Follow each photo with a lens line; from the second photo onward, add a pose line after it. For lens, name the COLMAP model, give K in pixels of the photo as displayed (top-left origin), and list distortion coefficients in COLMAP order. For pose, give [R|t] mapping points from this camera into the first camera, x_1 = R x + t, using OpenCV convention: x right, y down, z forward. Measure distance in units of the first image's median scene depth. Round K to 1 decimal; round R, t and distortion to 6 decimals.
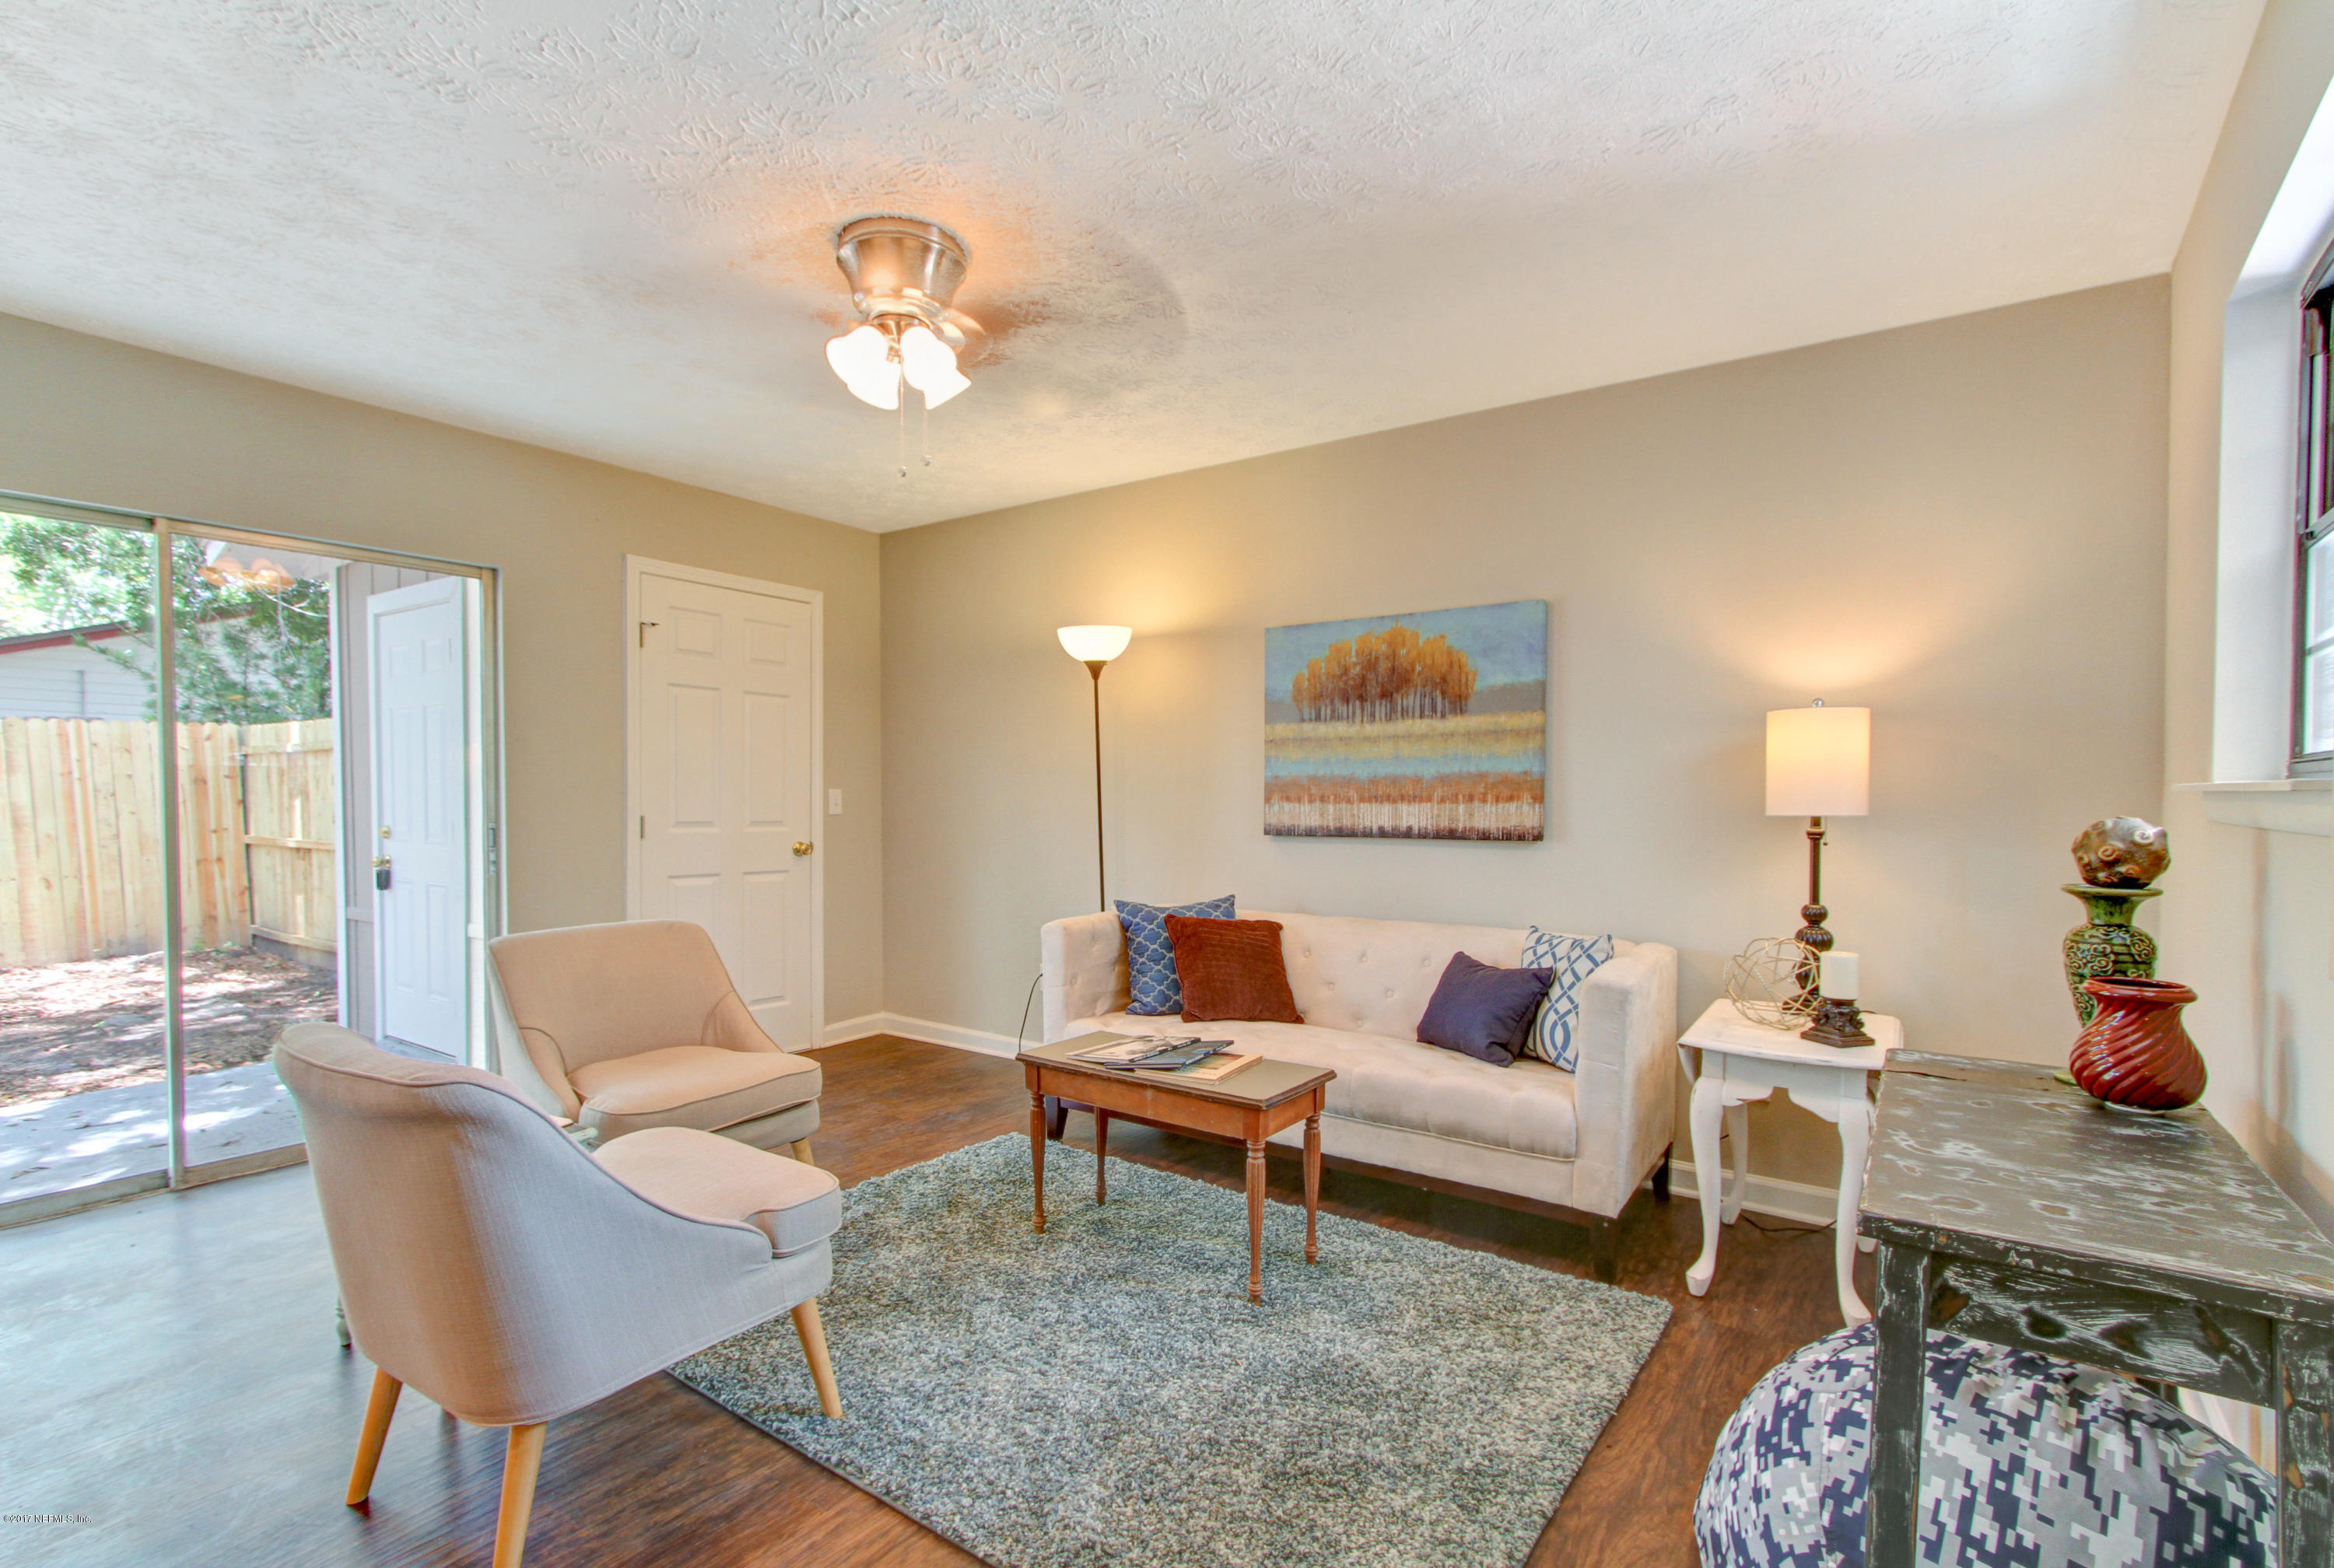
lens RADIAL K [[1091.3, 0, 1176.0], [0, 1091.3, 832.4], [0, 0, 1]] dist [-0.006514, 0.003334]
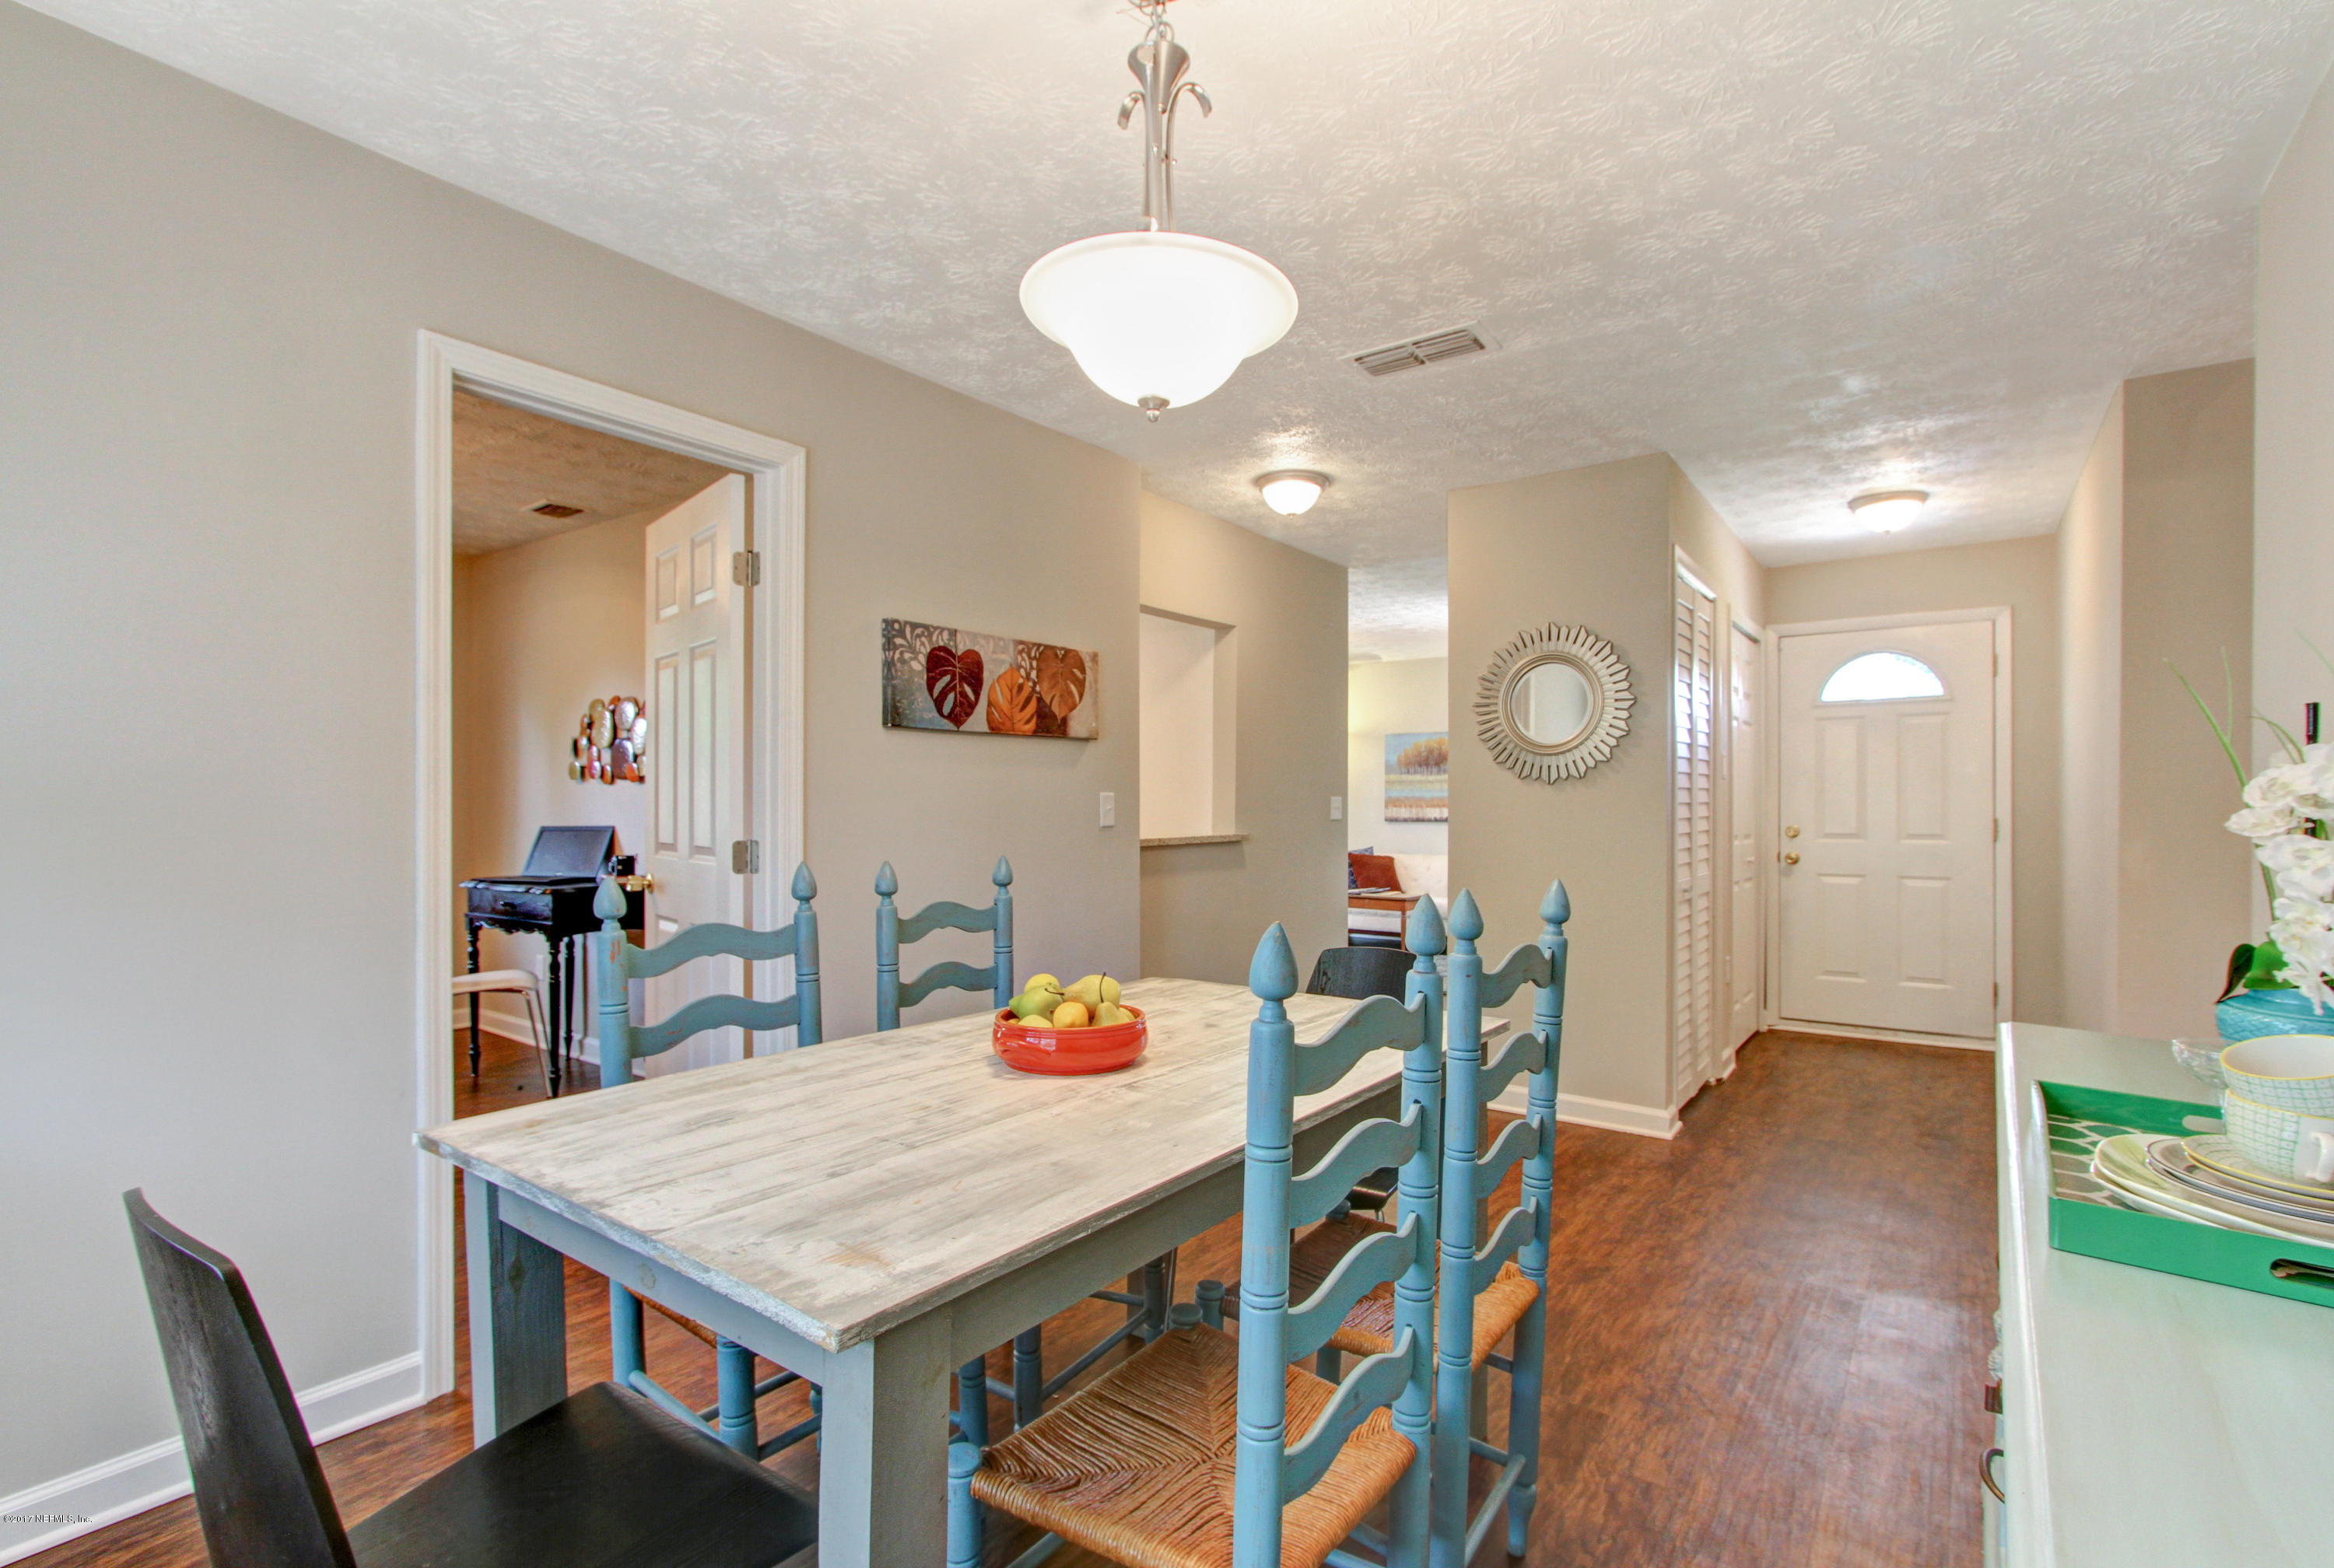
lens RADIAL K [[1091.3, 0, 1173.6], [0, 1091.3, 786.7], [0, 0, 1]] dist [-0.006514, 0.003334]
pose [[0.999925, 0.001211, -0.012169, -0.437083], [-0.001845, 0.998634, -0.052211, 0.064729], [0.012090, 0.052230, 0.998562, -1.722348]]
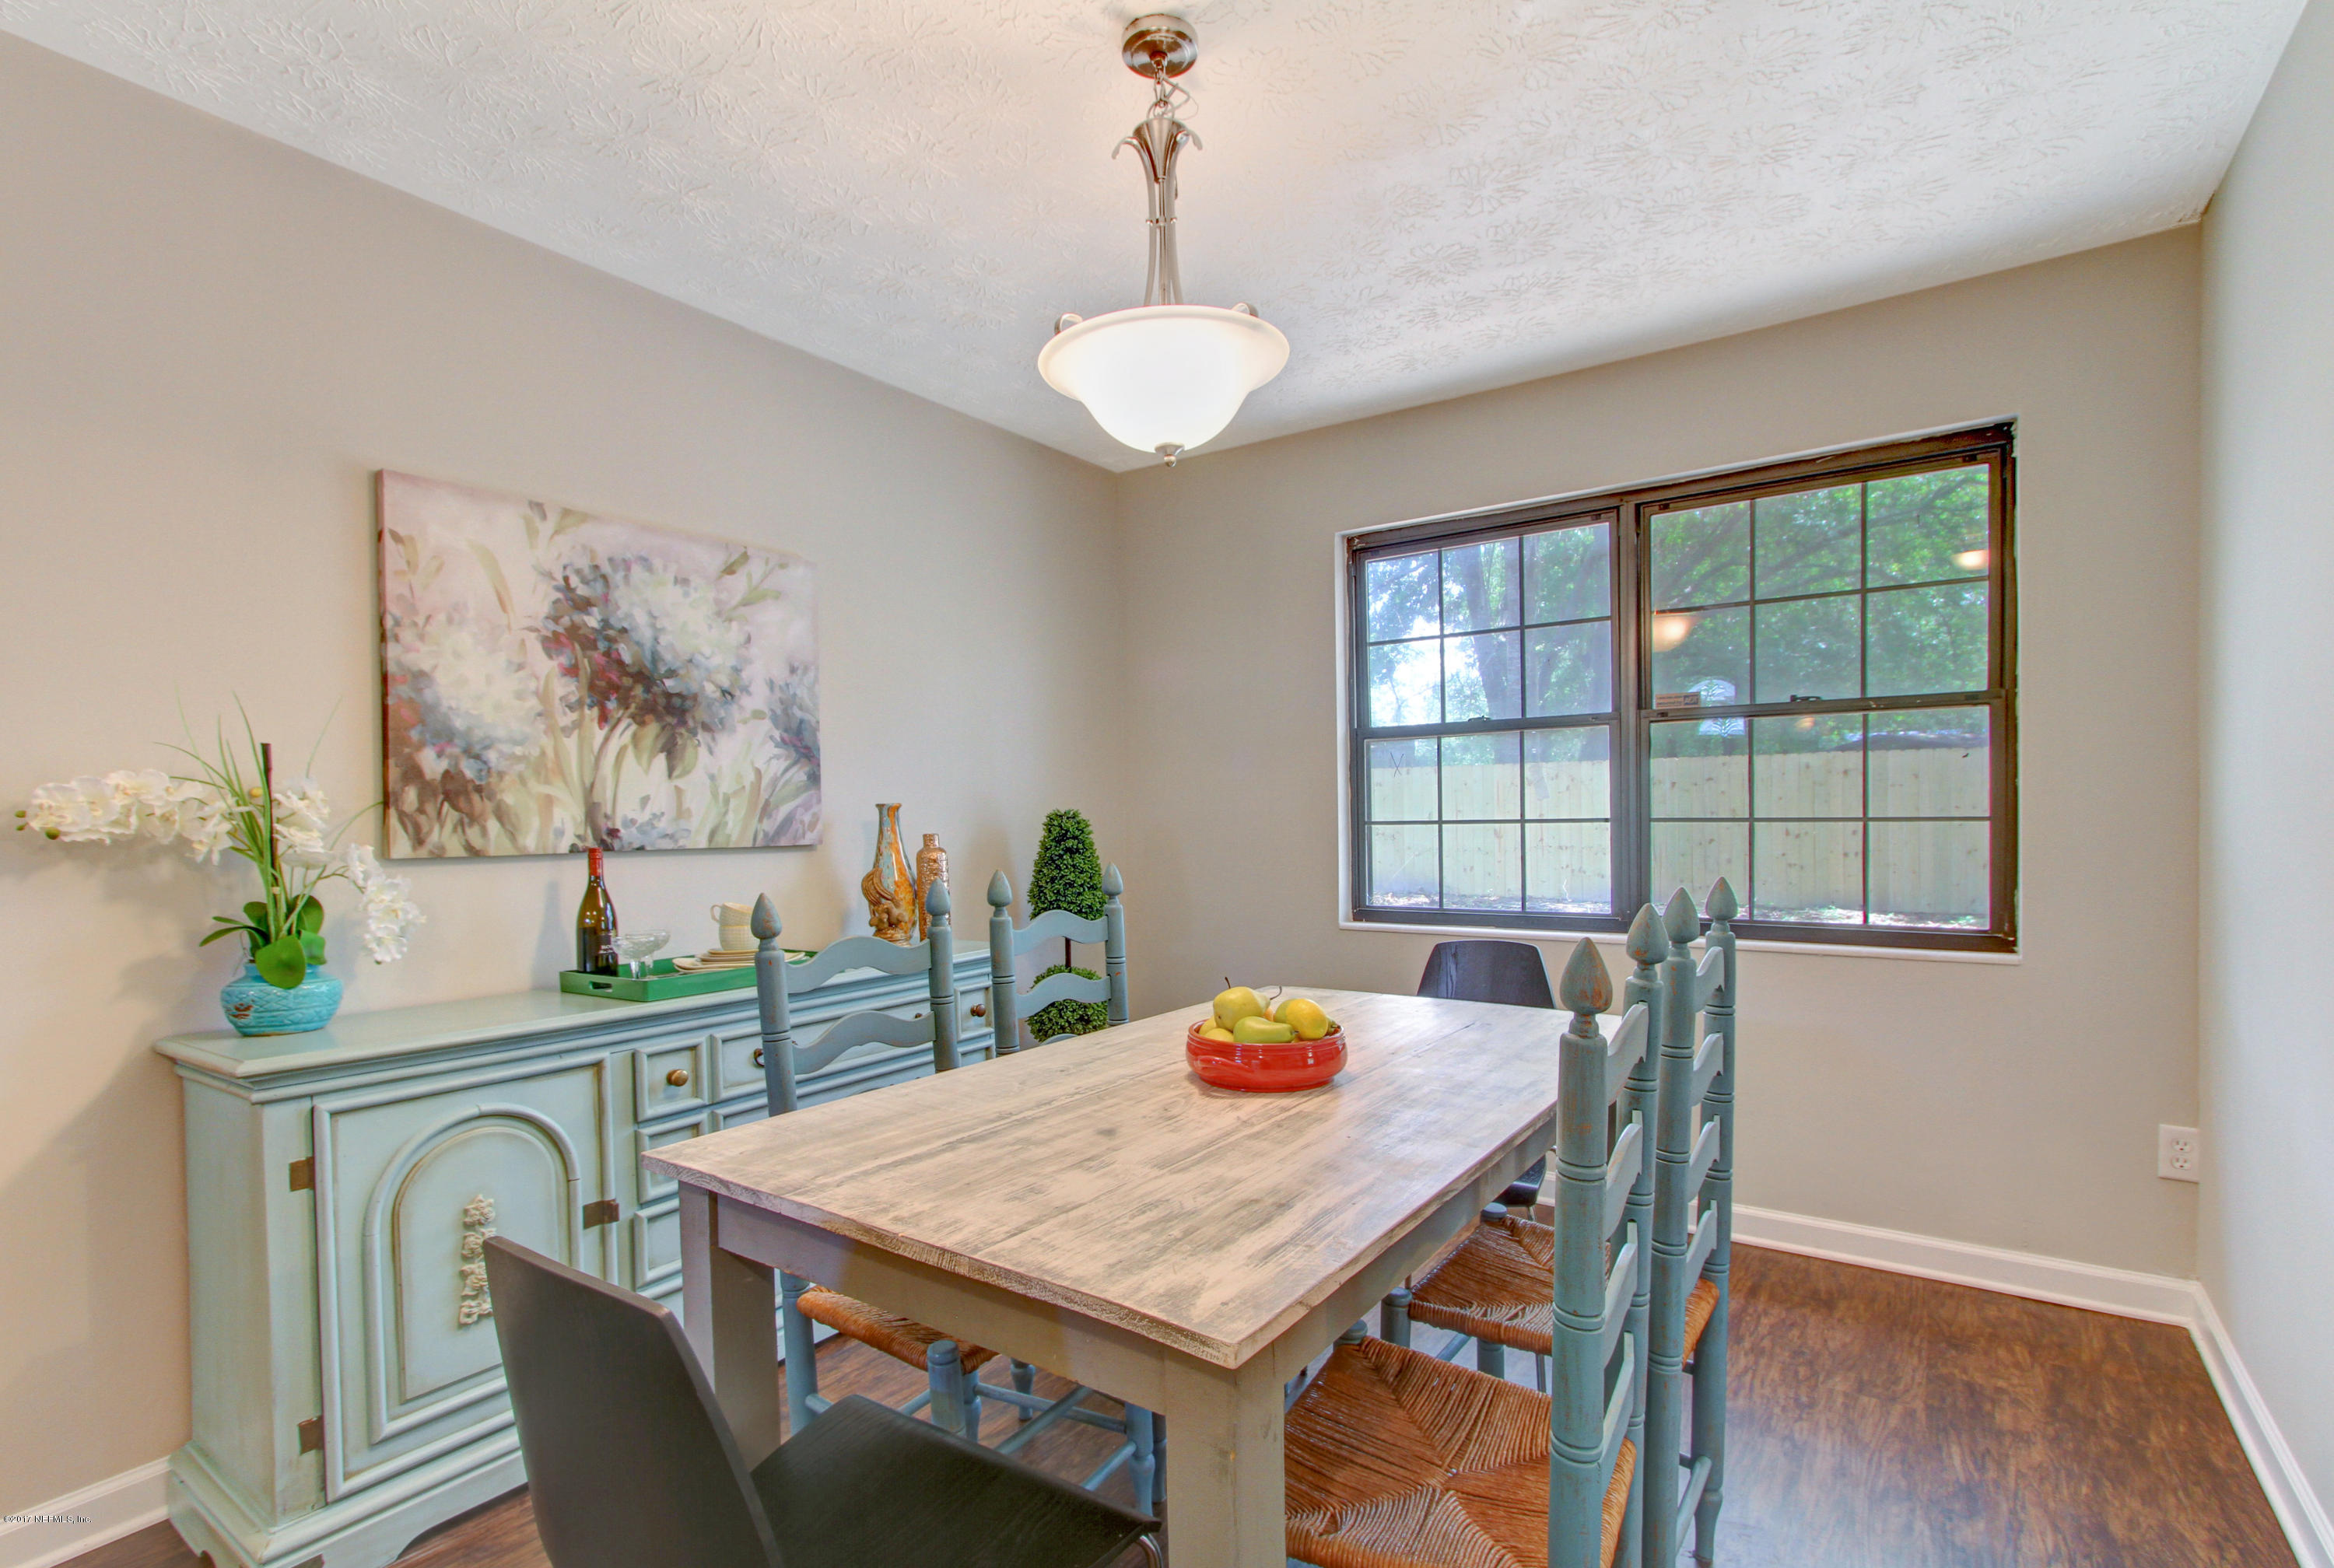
lens RADIAL K [[1091.3, 0, 1156.9], [0, 1091.3, 836.9], [0, 0, 1]] dist [-0.006514, 0.003334]
pose [[-0.999900, 0.012783, -0.006020, -0.447440], [0.012382, 0.997960, 0.062632, 0.024036], [0.006809, 0.062551, -0.998019, -0.665618]]
